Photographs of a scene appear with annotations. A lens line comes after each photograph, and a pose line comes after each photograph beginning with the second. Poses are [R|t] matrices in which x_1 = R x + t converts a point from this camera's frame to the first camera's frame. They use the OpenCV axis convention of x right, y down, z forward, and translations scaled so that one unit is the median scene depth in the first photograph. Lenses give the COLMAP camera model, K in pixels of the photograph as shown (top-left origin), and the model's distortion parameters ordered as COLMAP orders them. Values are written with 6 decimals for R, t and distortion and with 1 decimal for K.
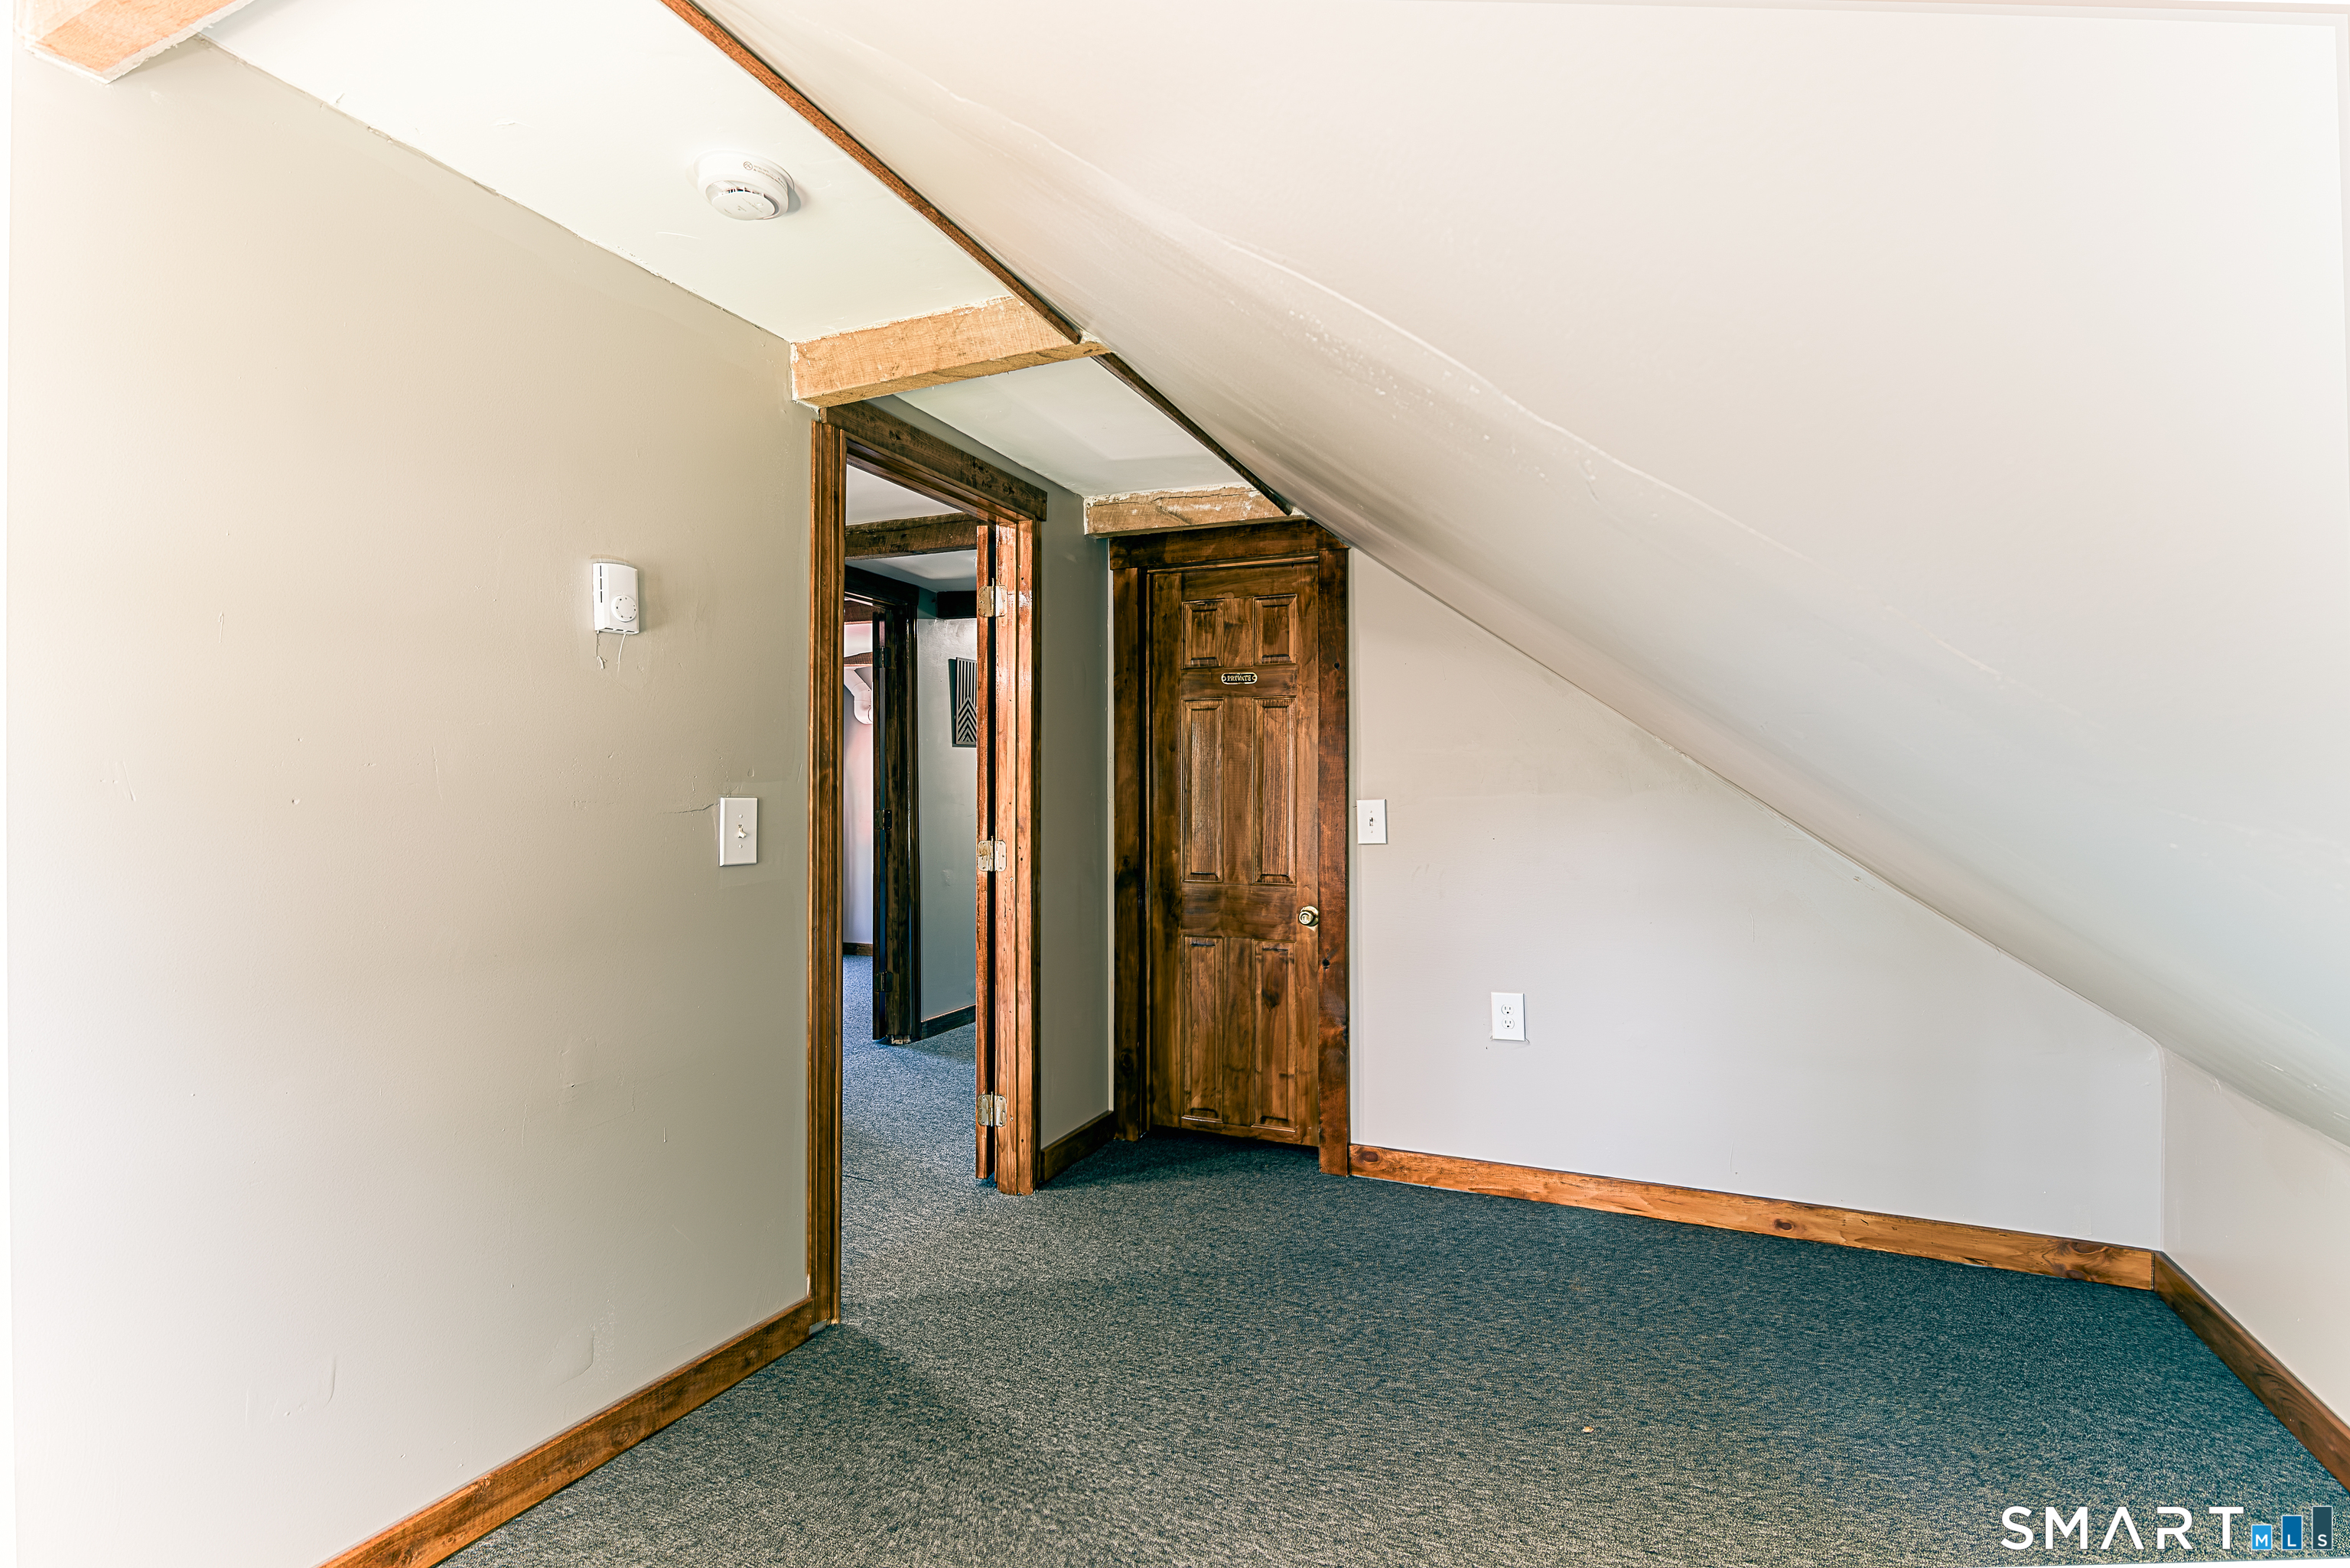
lens RADIAL K [[1084.9, 0, 1168.2], [0, 1084.9, 788.2], [0, 0, 1]] dist [0.005844, 0.000352]
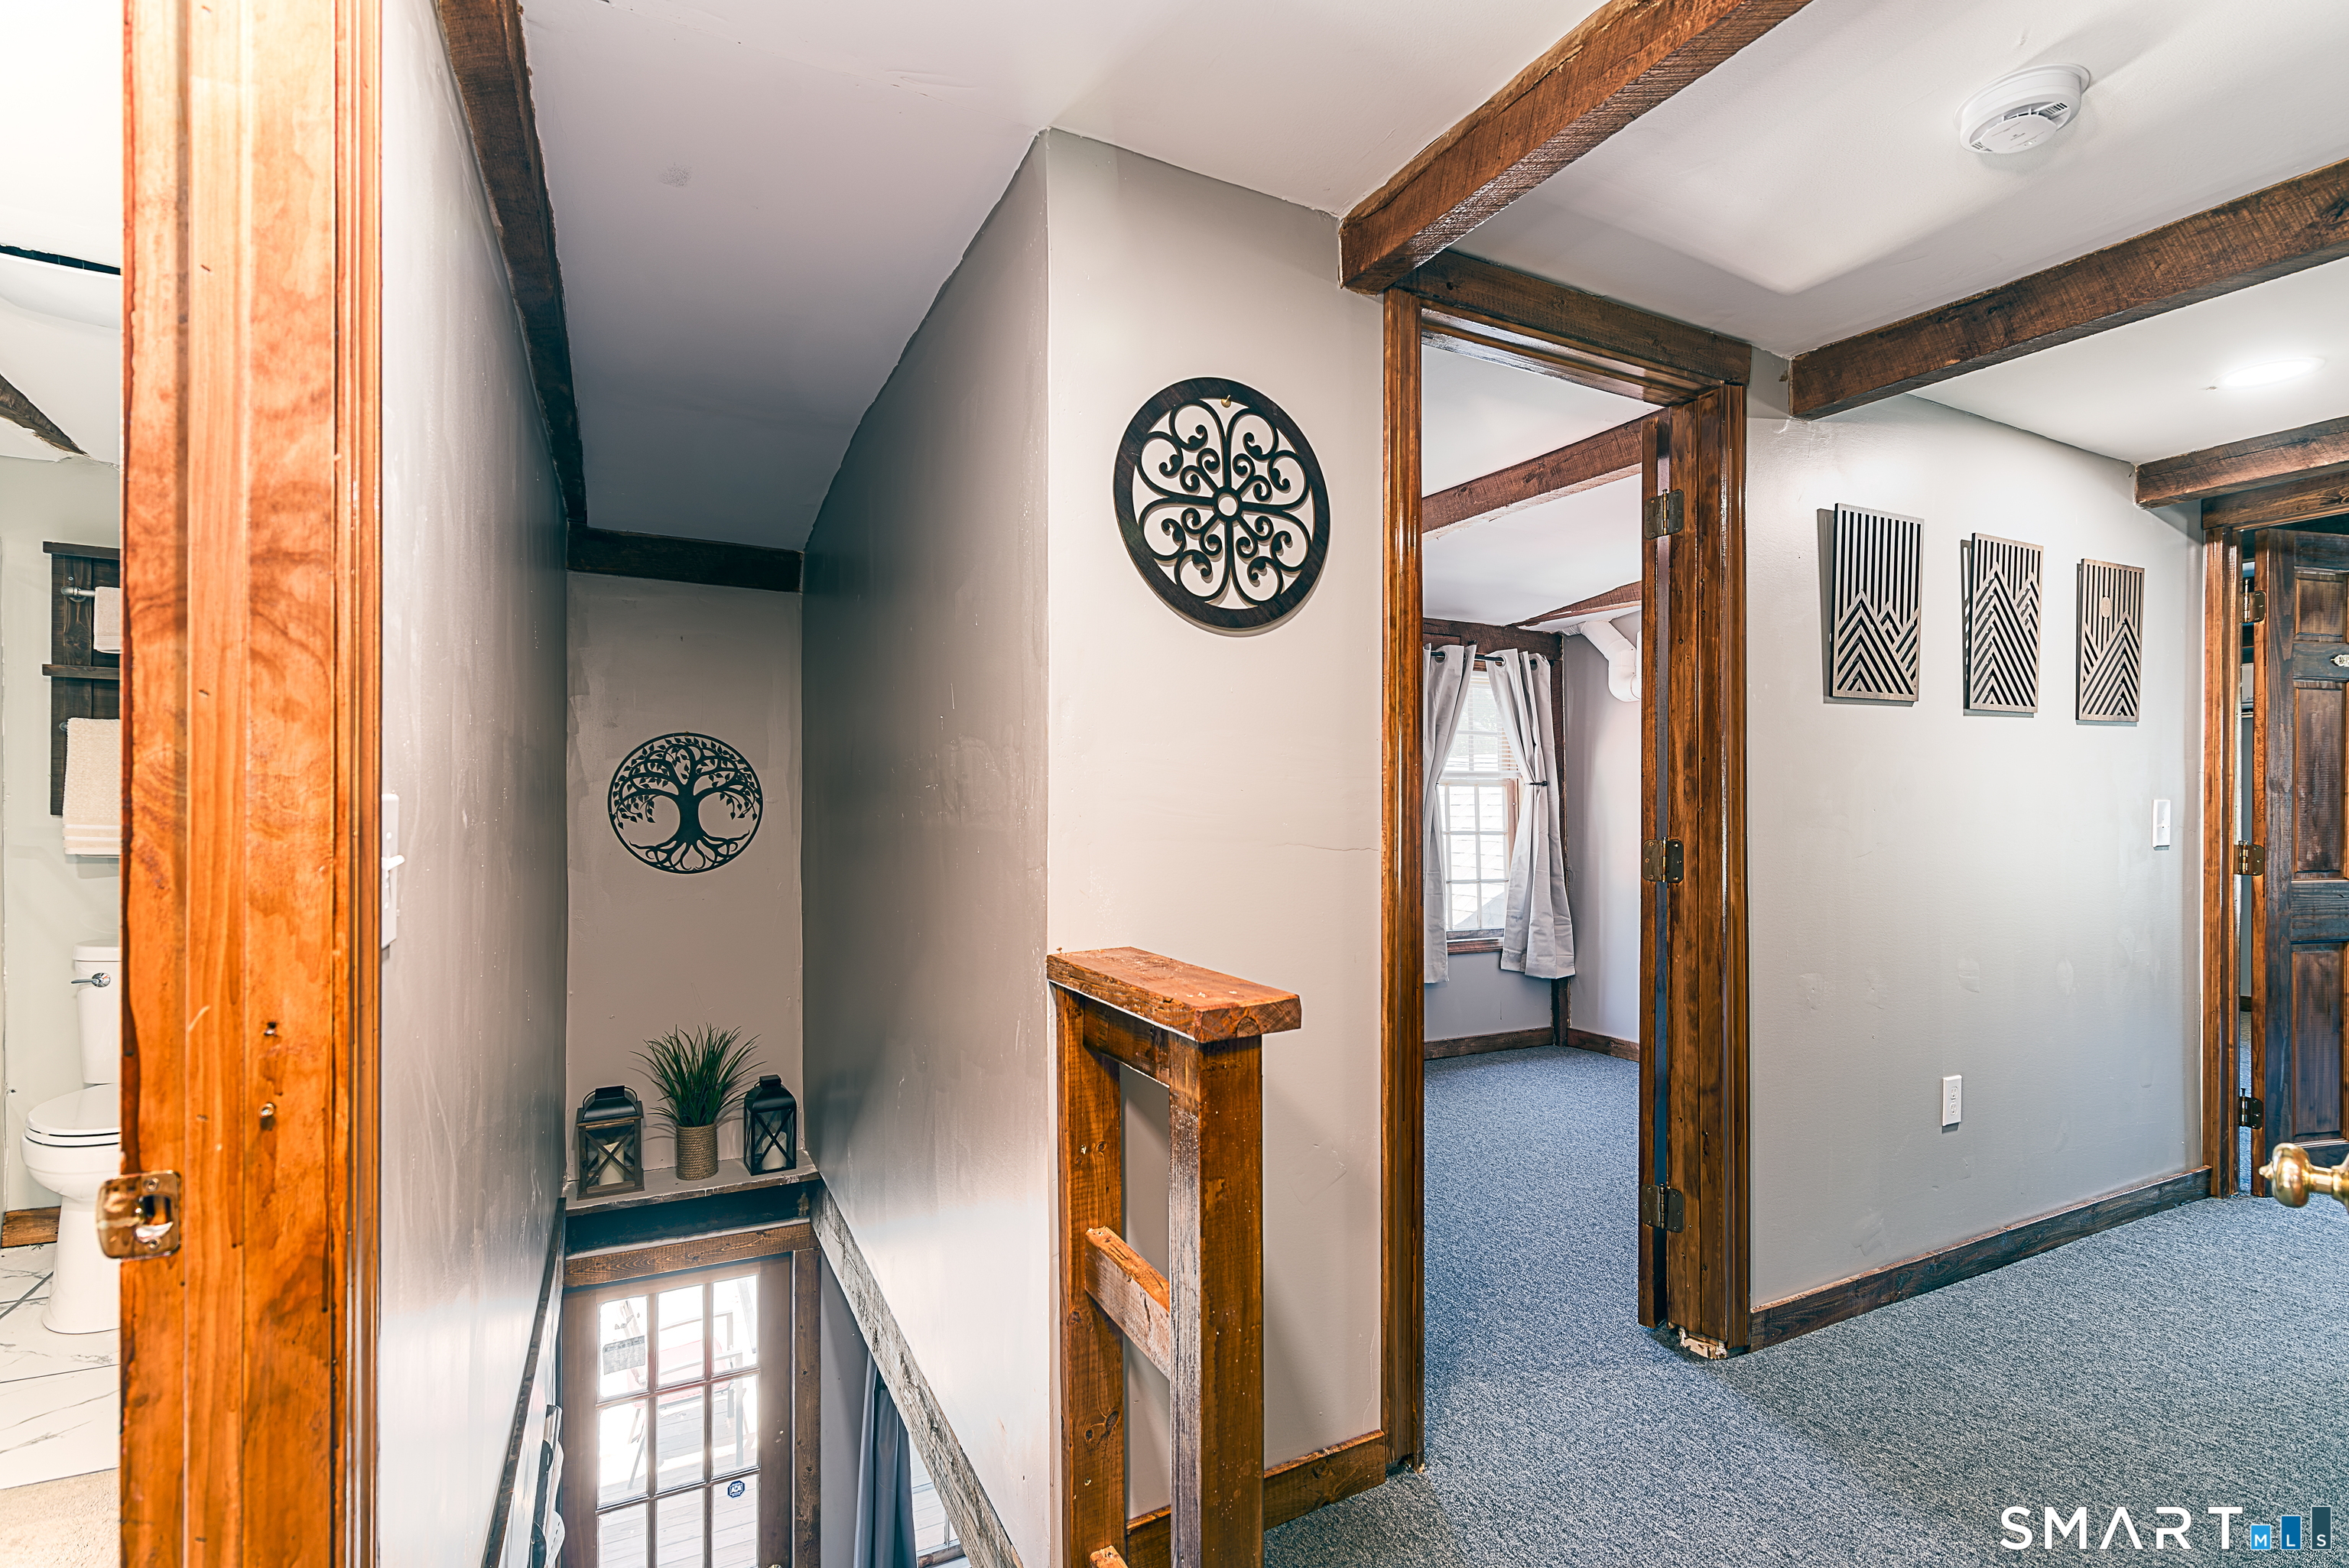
lens RADIAL K [[1084.4, 0, 1165.6], [0, 1084.4, 803.4], [0, 0, 1]] dist [0.005844, 0.000352]
pose [[0.780177, 0.006818, -0.625521, -0.136984], [-0.007401, 0.999971, 0.001668, 0.005167], [0.625515, 0.003328, 0.780205, 0.498826]]
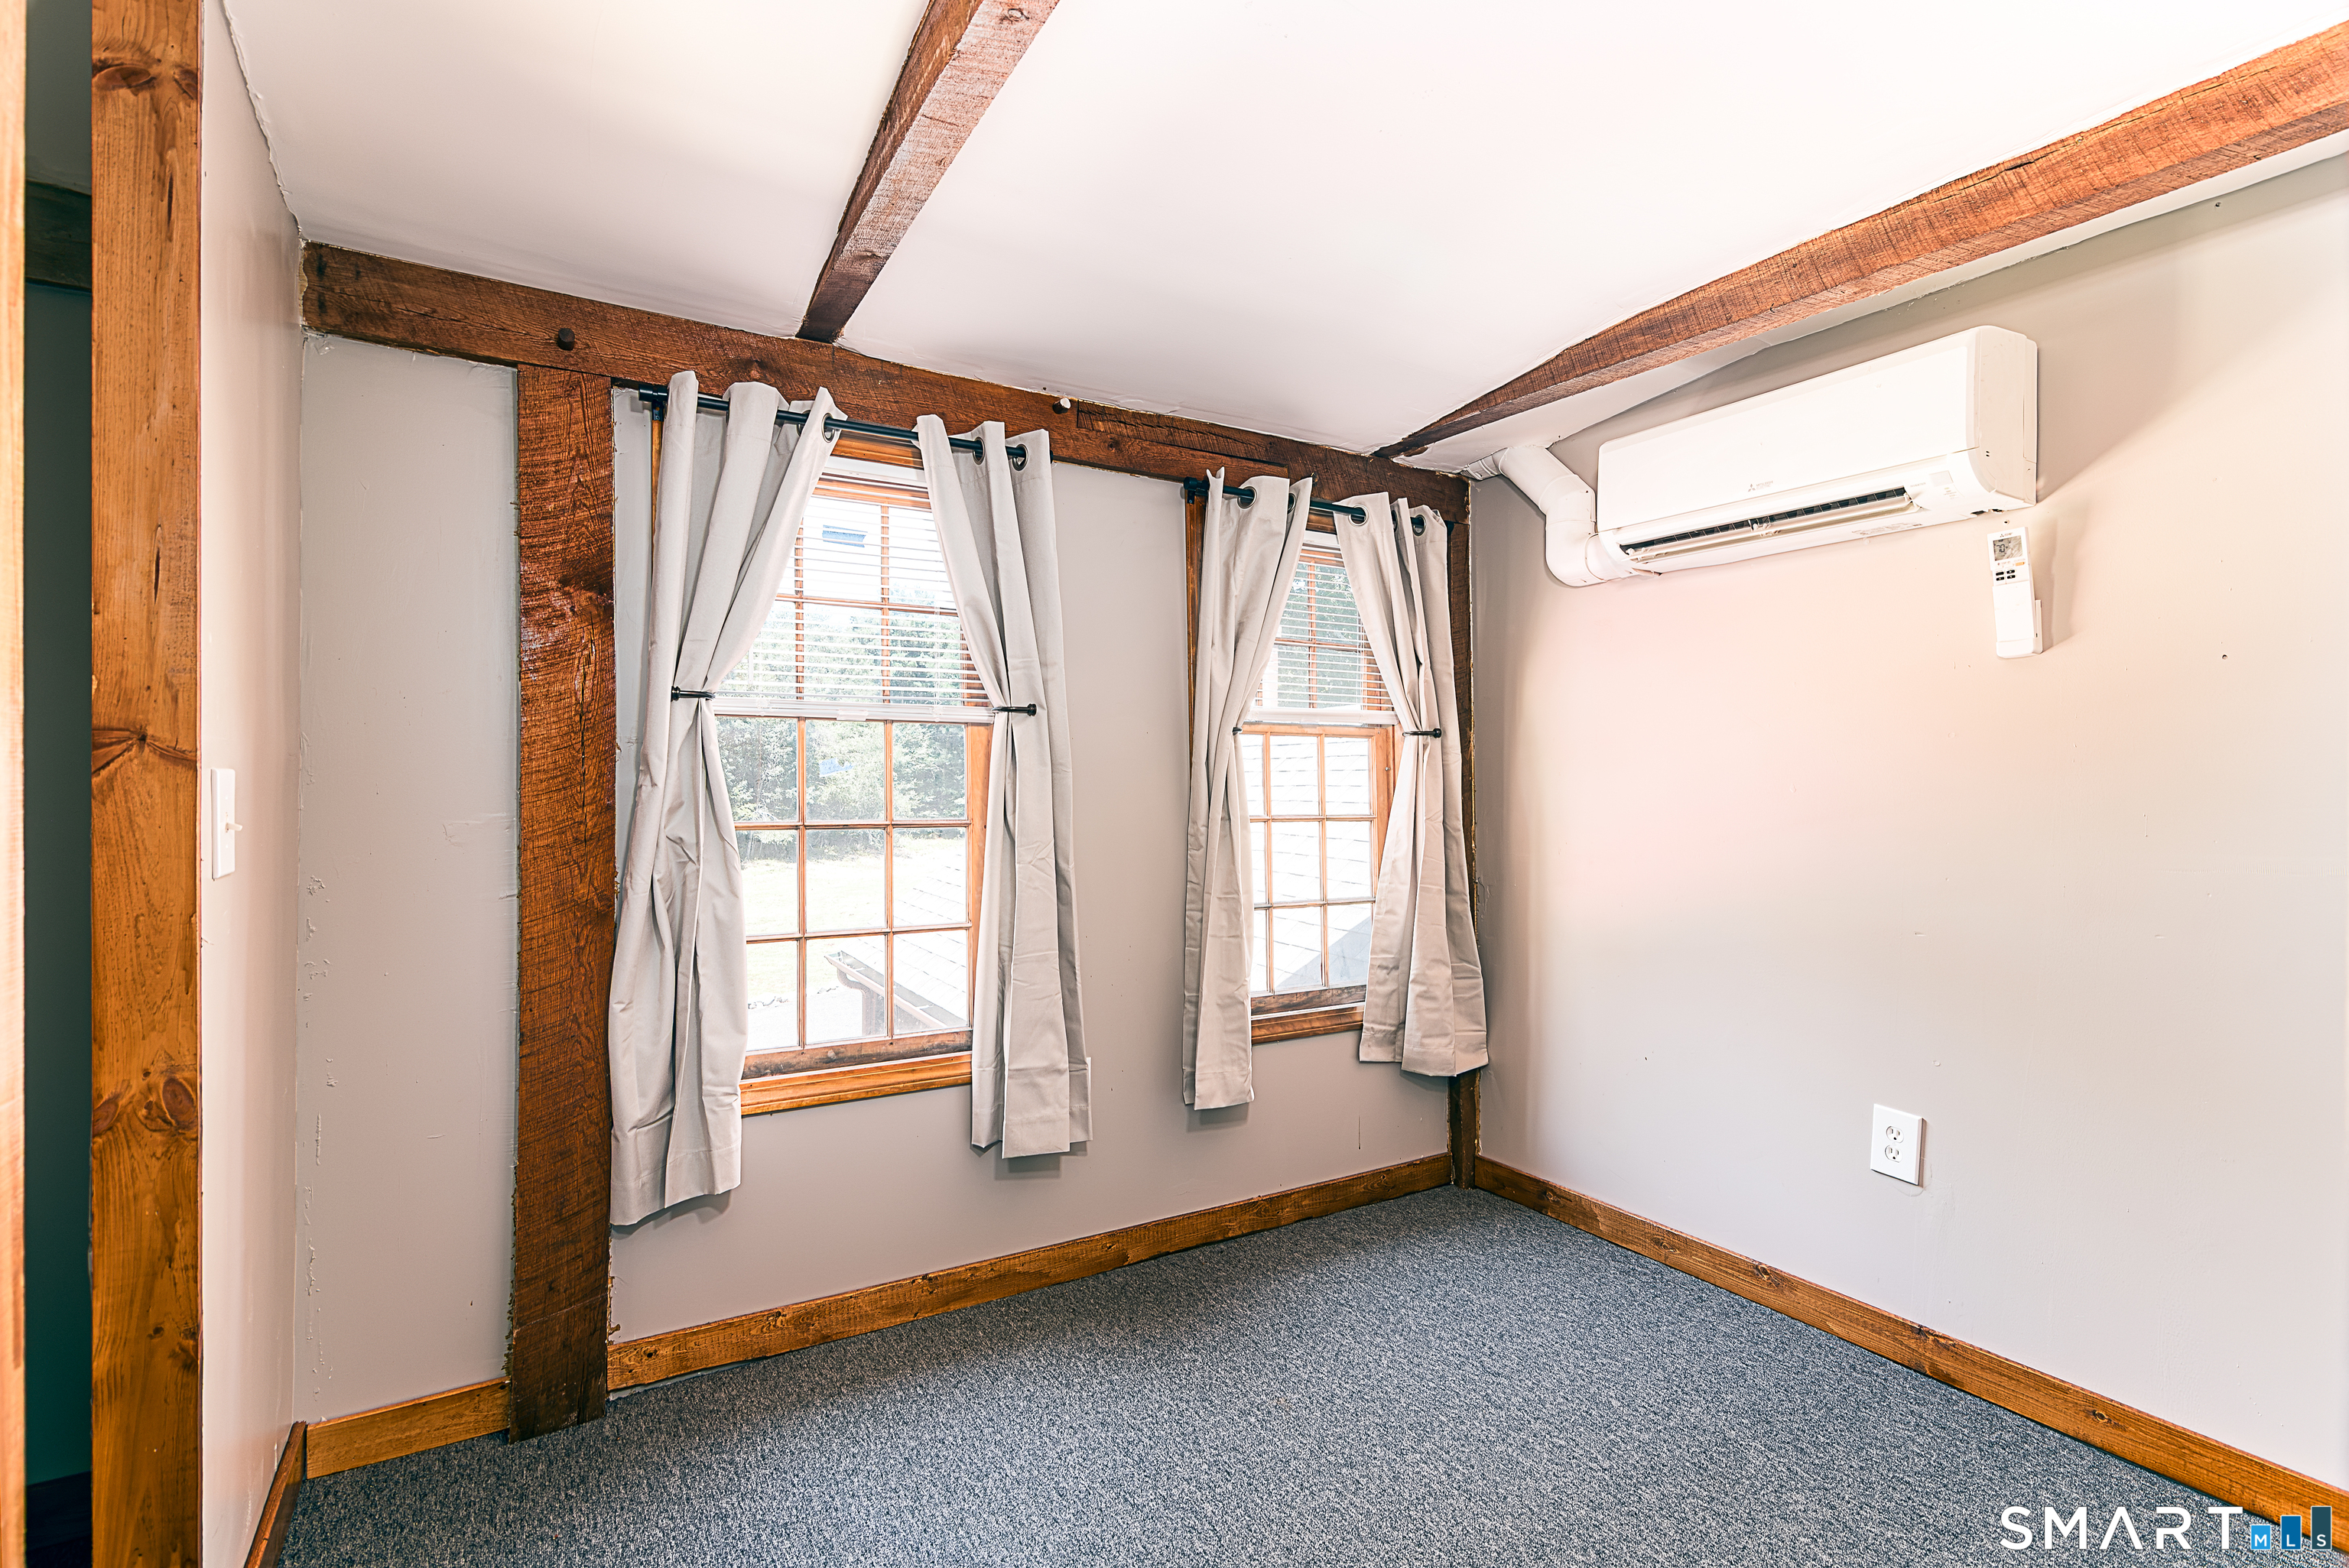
lens RADIAL K [[1084.4, 0, 1176.8], [0, 1084.4, 762.5], [0, 0, 1]] dist [0.005844, 0.000352]
pose [[0.820932, 0.007550, -0.570976, -0.278817], [-0.011938, 0.999921, -0.003943, 0.005331], [0.570901, 0.010053, 0.820957, 0.959720]]
